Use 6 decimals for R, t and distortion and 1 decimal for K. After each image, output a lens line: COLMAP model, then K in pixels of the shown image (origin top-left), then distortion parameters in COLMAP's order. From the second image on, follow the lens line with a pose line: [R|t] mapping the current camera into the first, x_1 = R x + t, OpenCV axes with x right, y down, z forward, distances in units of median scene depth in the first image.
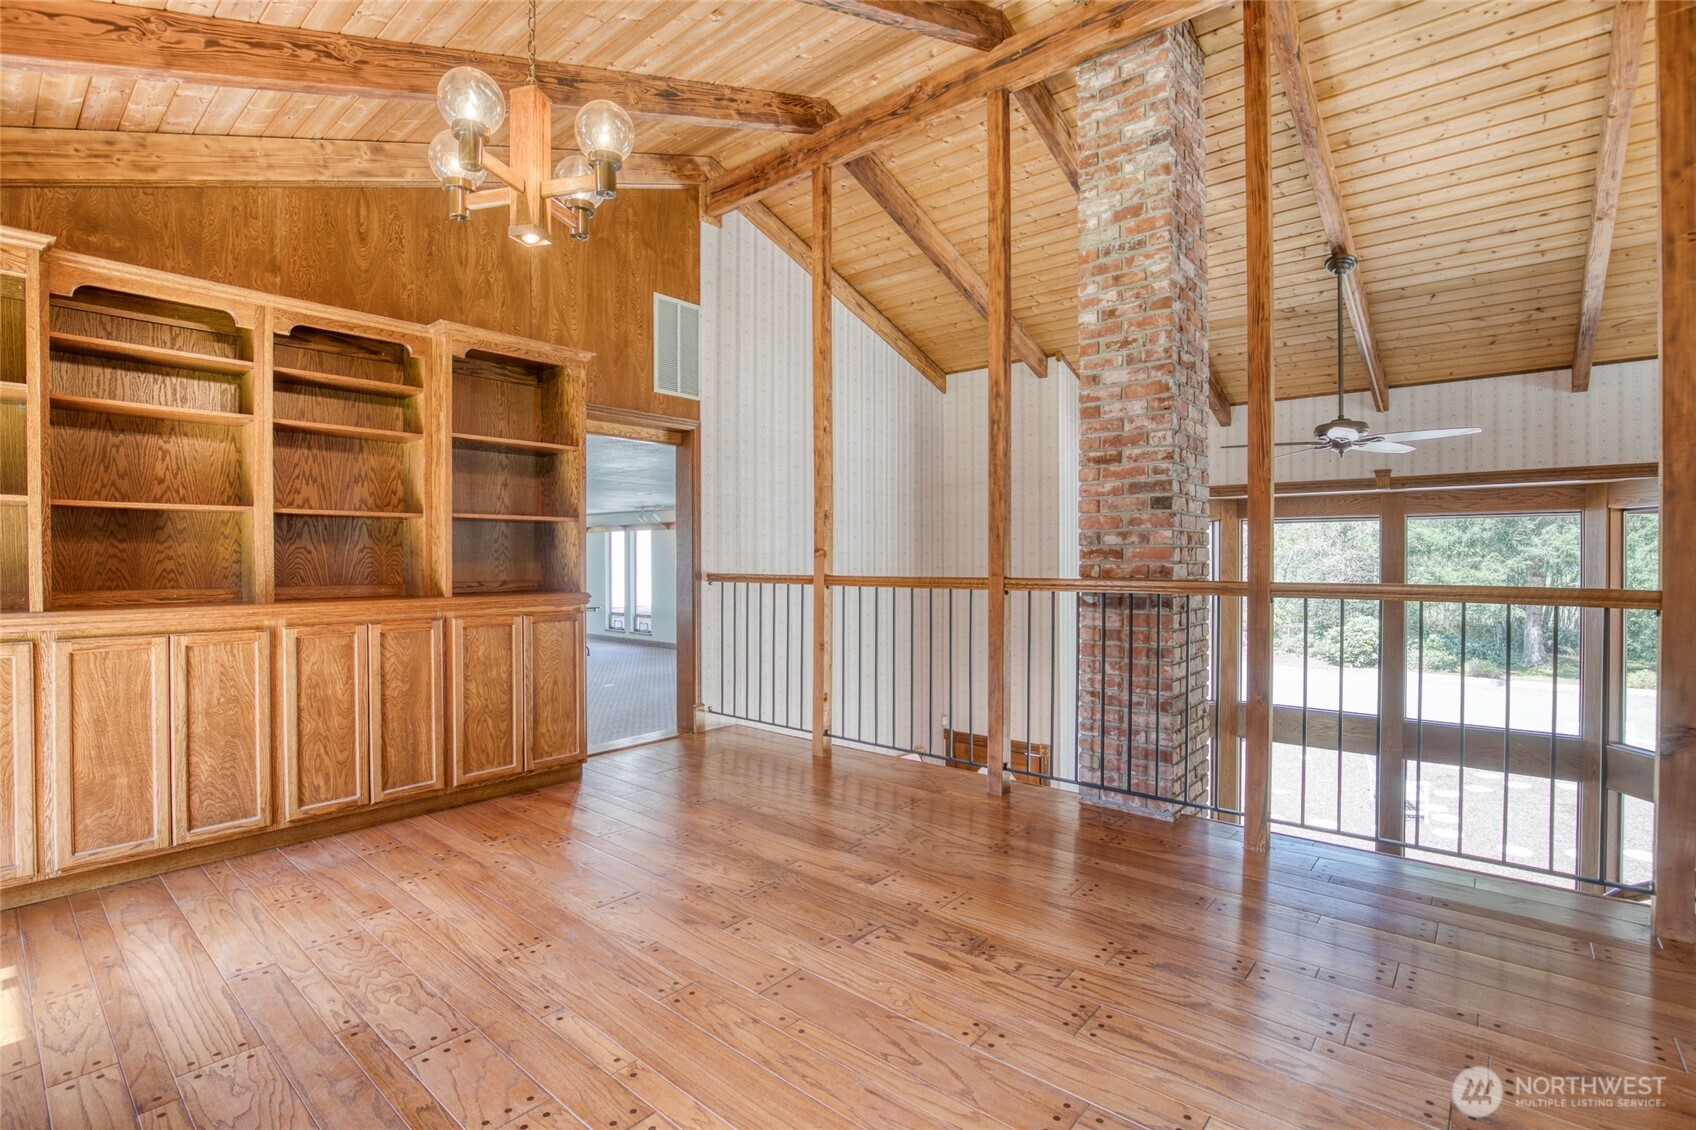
lens RADIAL K [[784.0, 0, 869.6], [0, 784.0, 562.3], [0, 0, 1]] dist [-0.032682, 0.005378]
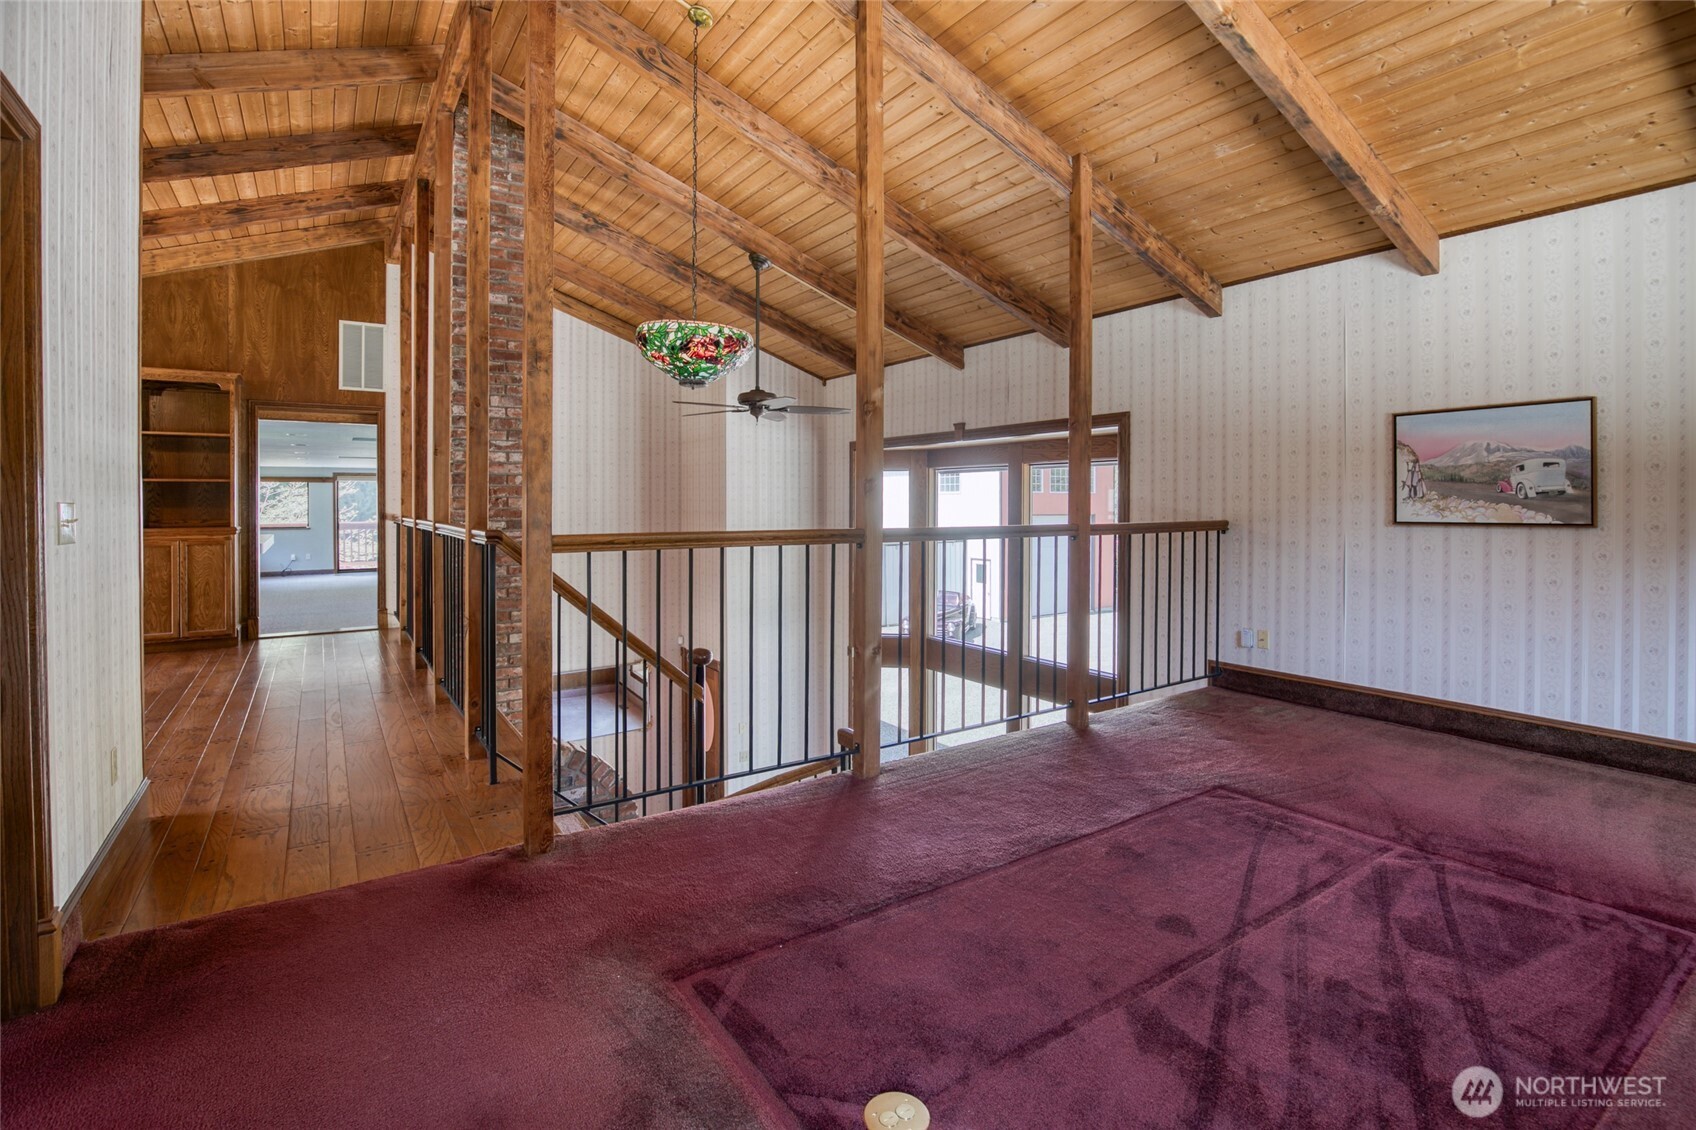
lens RADIAL K [[784.0, 0, 836.7], [0, 784.0, 505.5], [0, 0, 1]] dist [-0.032682, 0.005378]
pose [[0.961560, 0.001962, -0.274587, 1.386307], [-0.001966, 0.999998, 0.000261, -0.008666], [0.274586, 0.000289, 0.961562, -0.167854]]
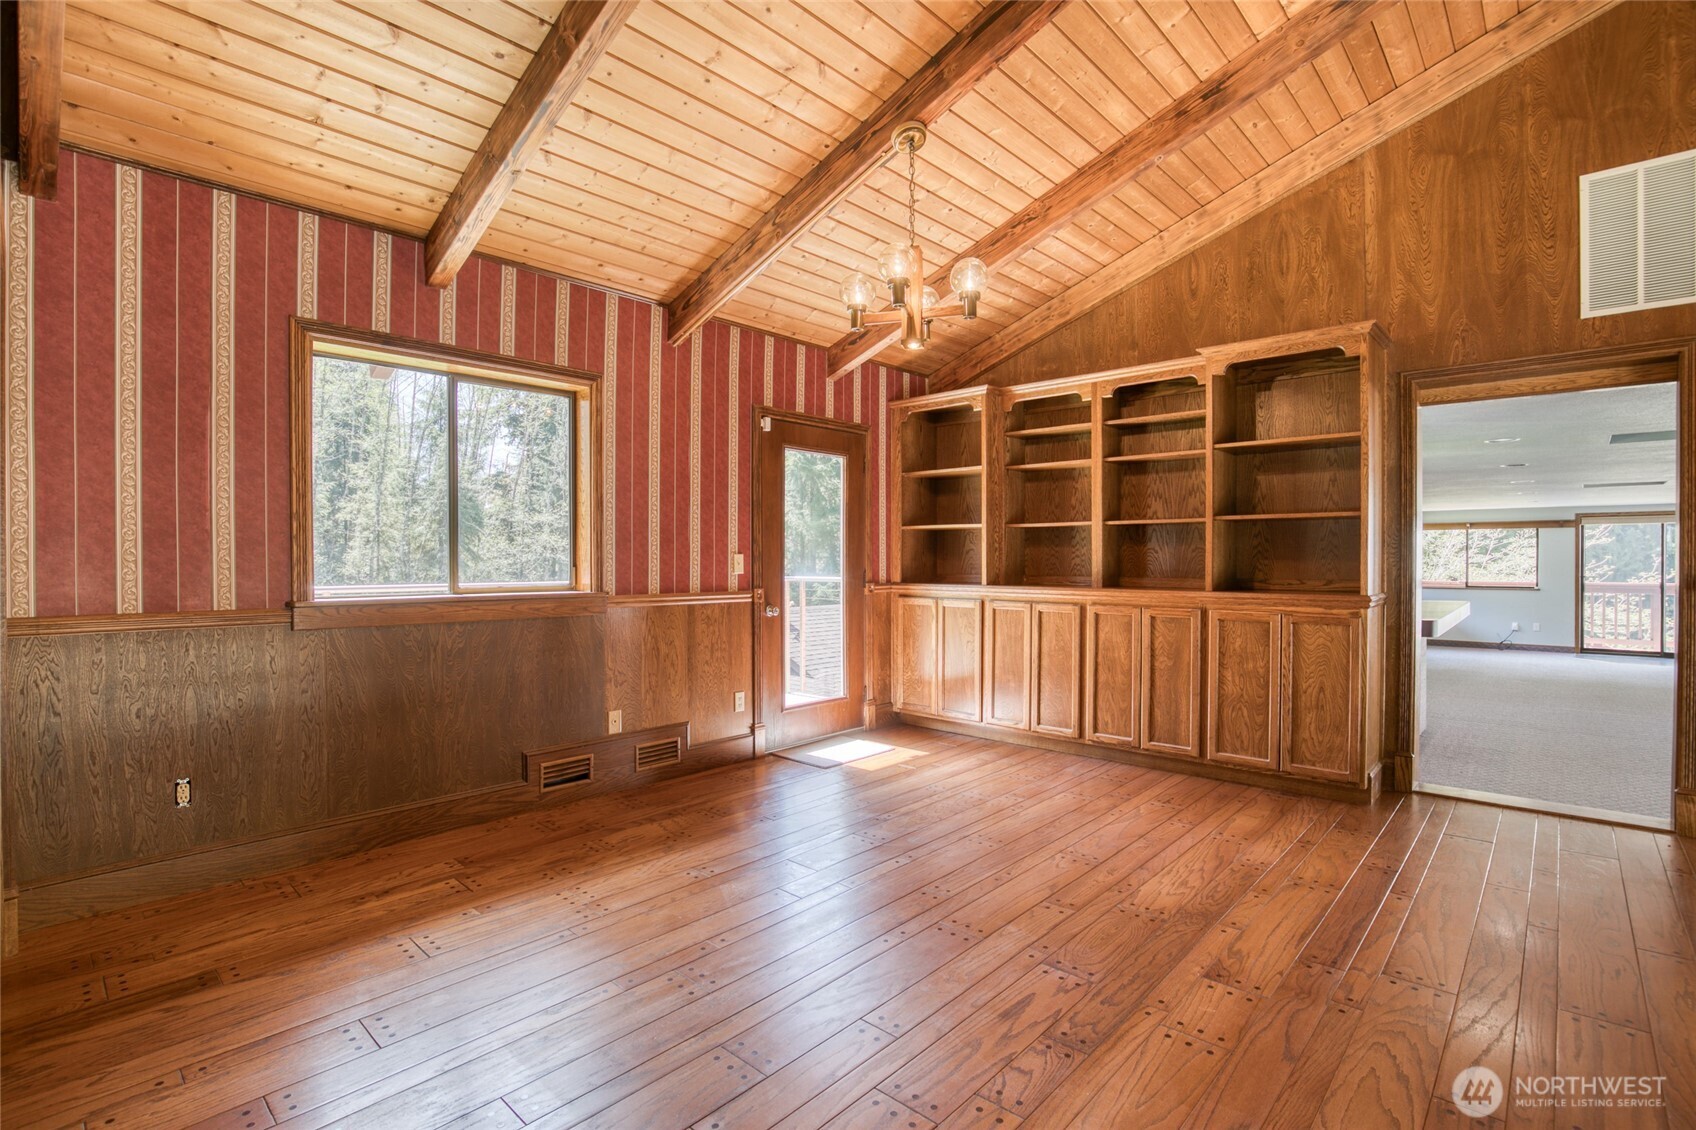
lens RADIAL K [[784.0, 0, 853.1], [0, 784.0, 563.9], [0, 0, 1]] dist [-0.032682, 0.005378]
pose [[-0.043762, 0.011437, -0.998977, 0.606202], [-0.004082, 0.999924, 0.011627, -0.005917], [0.999034, 0.004587, -0.043712, 0.526044]]
